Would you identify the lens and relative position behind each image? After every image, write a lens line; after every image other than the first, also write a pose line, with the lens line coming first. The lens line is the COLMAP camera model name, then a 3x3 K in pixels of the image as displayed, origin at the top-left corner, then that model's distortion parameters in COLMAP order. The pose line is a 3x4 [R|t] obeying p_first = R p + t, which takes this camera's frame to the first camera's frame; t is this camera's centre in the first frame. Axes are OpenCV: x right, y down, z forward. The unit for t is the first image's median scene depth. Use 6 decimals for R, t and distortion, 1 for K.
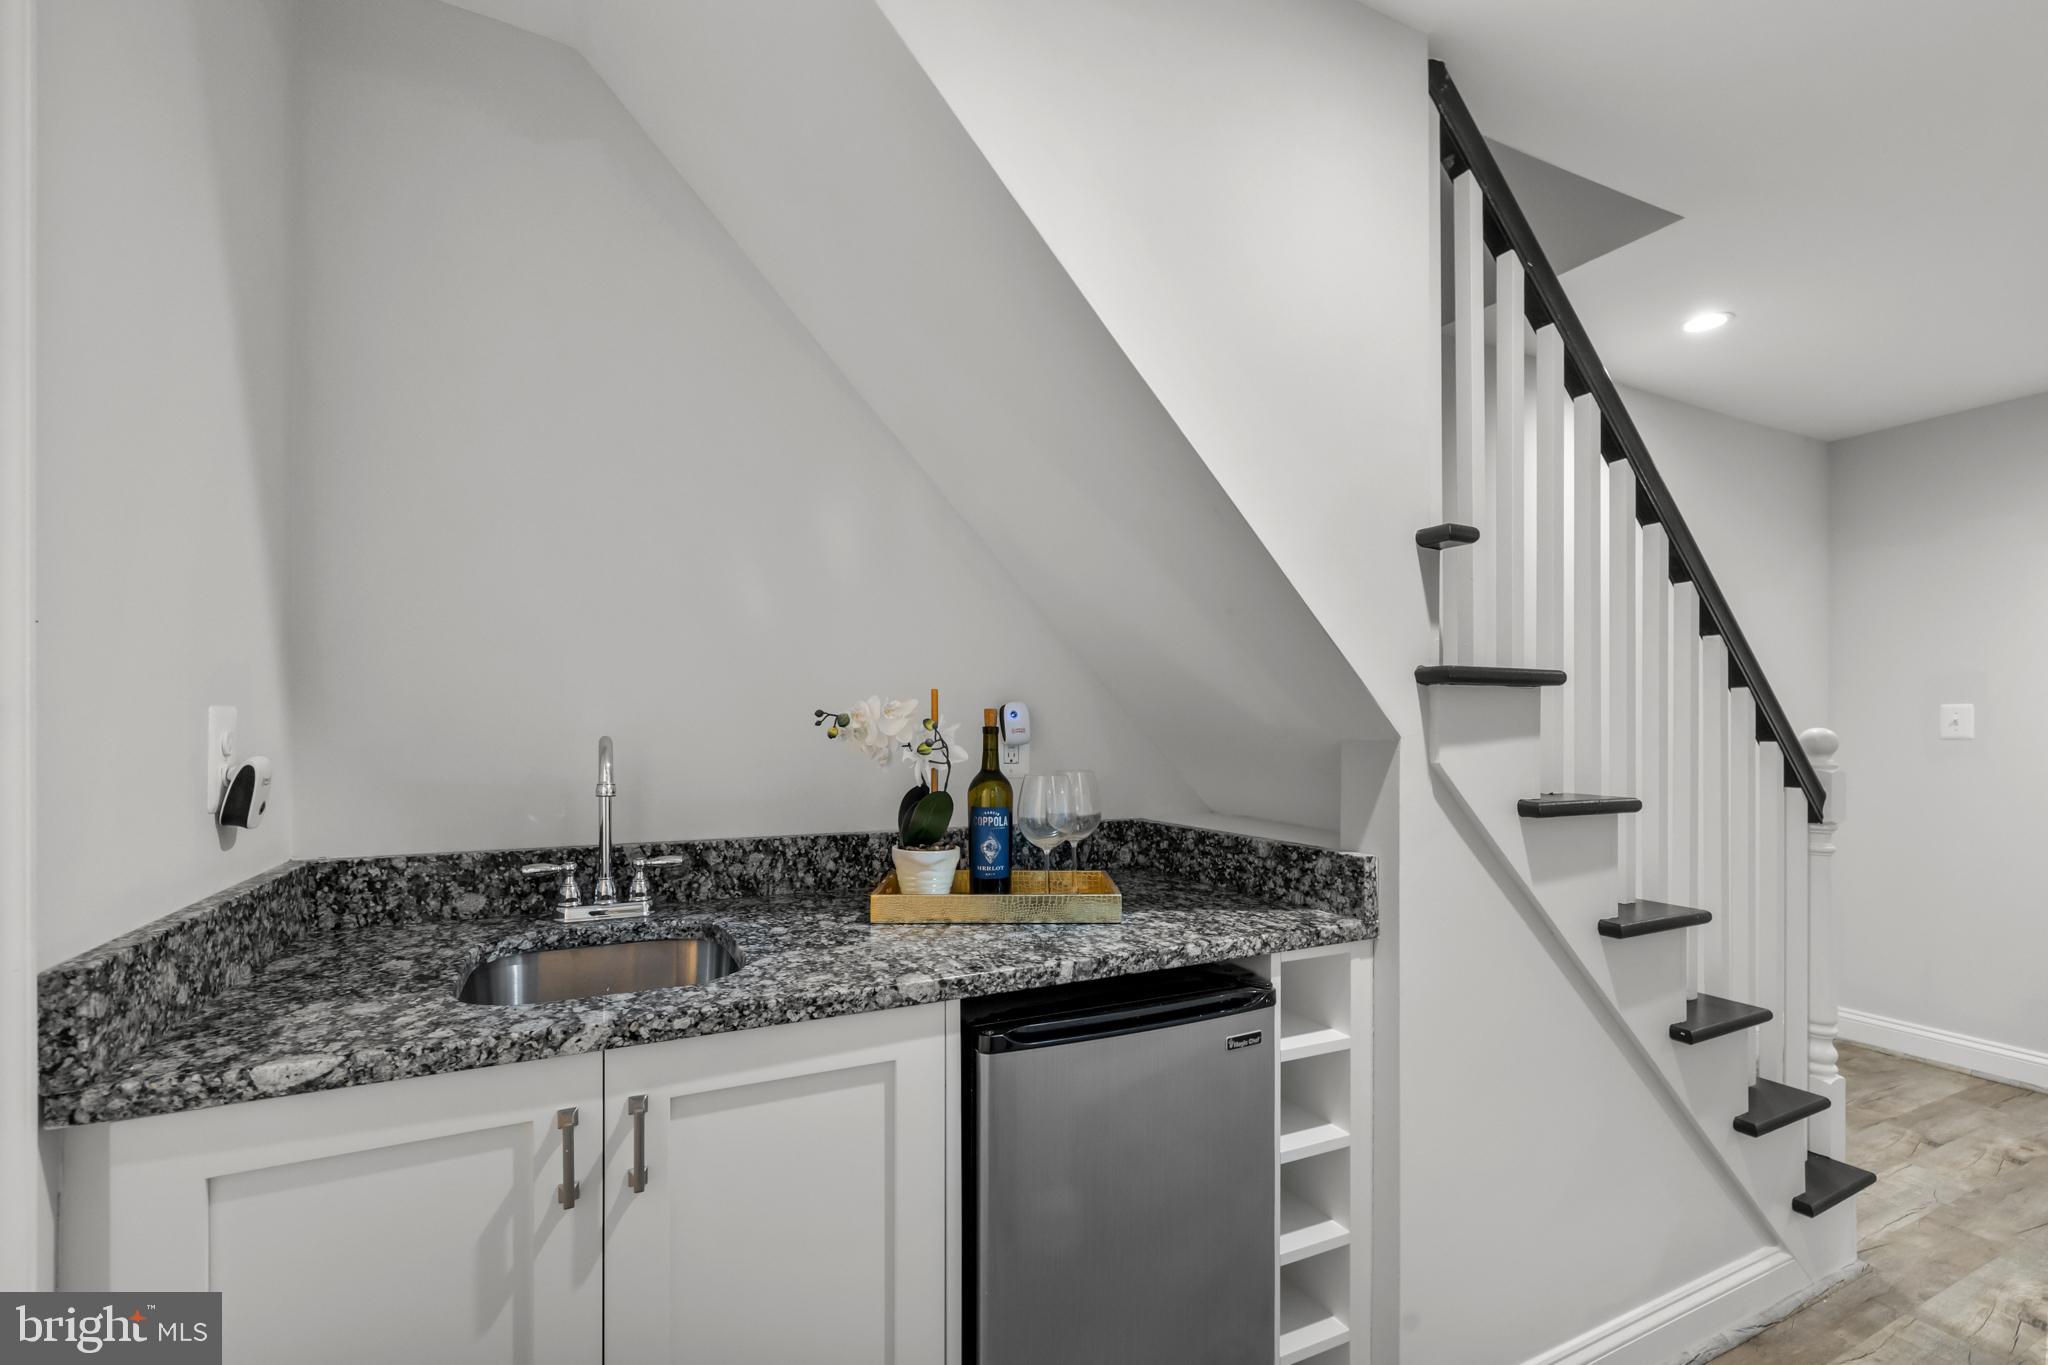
lens RADIAL K [[872.9, 0, 1054.9], [0, 872.9, 729.9], [0, 0, 1]] dist [0.001317, 0.000451]
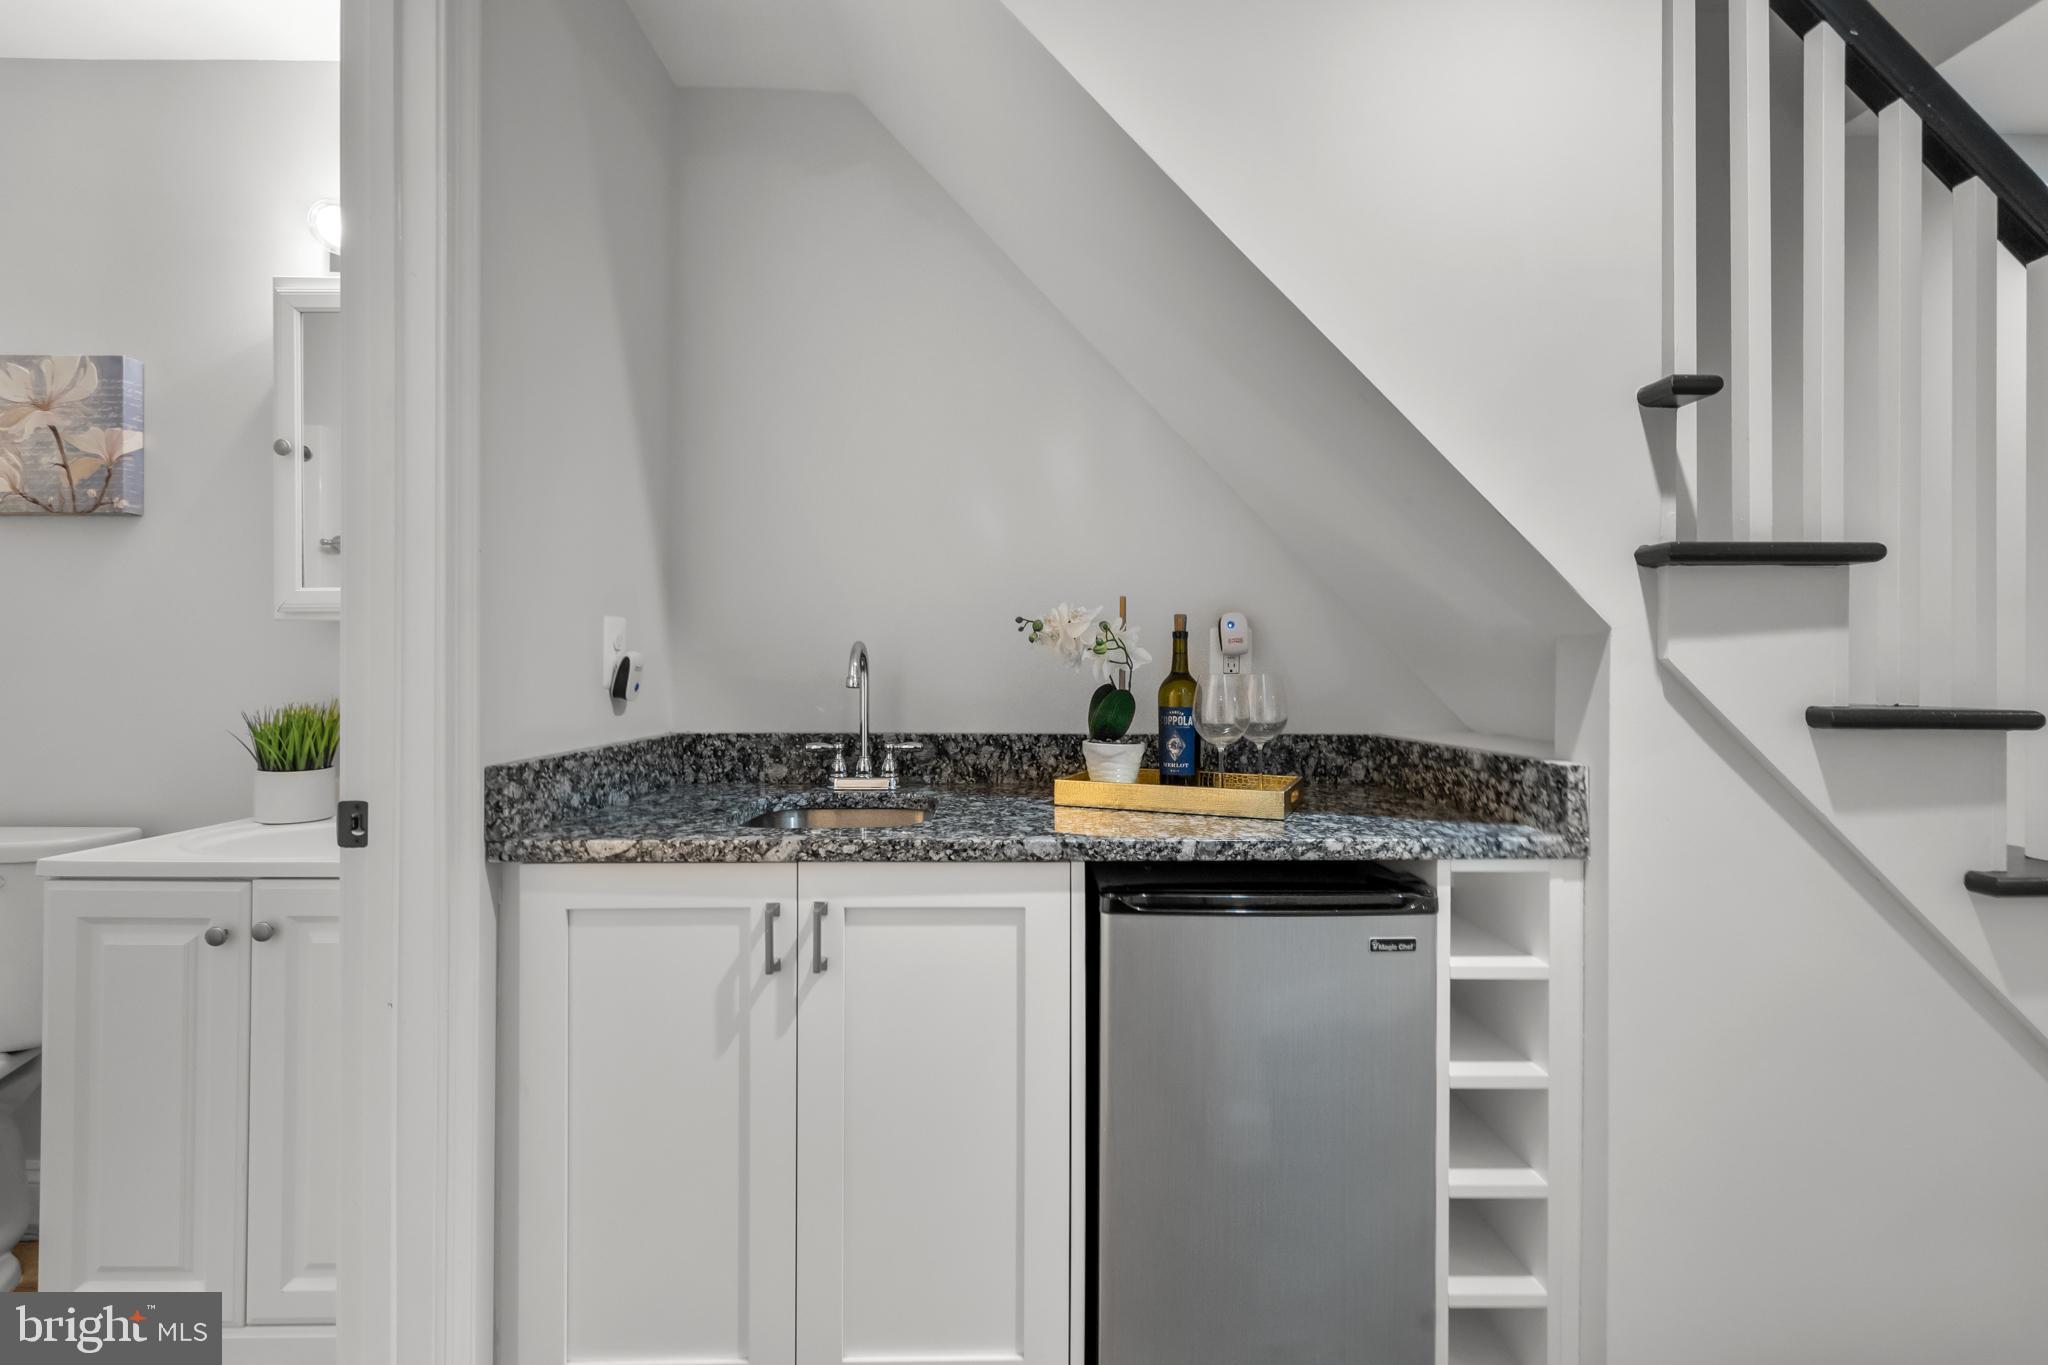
lens RADIAL K [[872.9, 0, 1024.0], [0, 872.9, 669.6], [0, 0, 1]] dist [0.001317, 0.000451]
pose [[0.908315, -0.000944, -0.418286, 0.221971], [0.001072, 0.999999, 0.000071, 0.047438], [0.418286, -0.000513, 0.908315, -0.035576]]
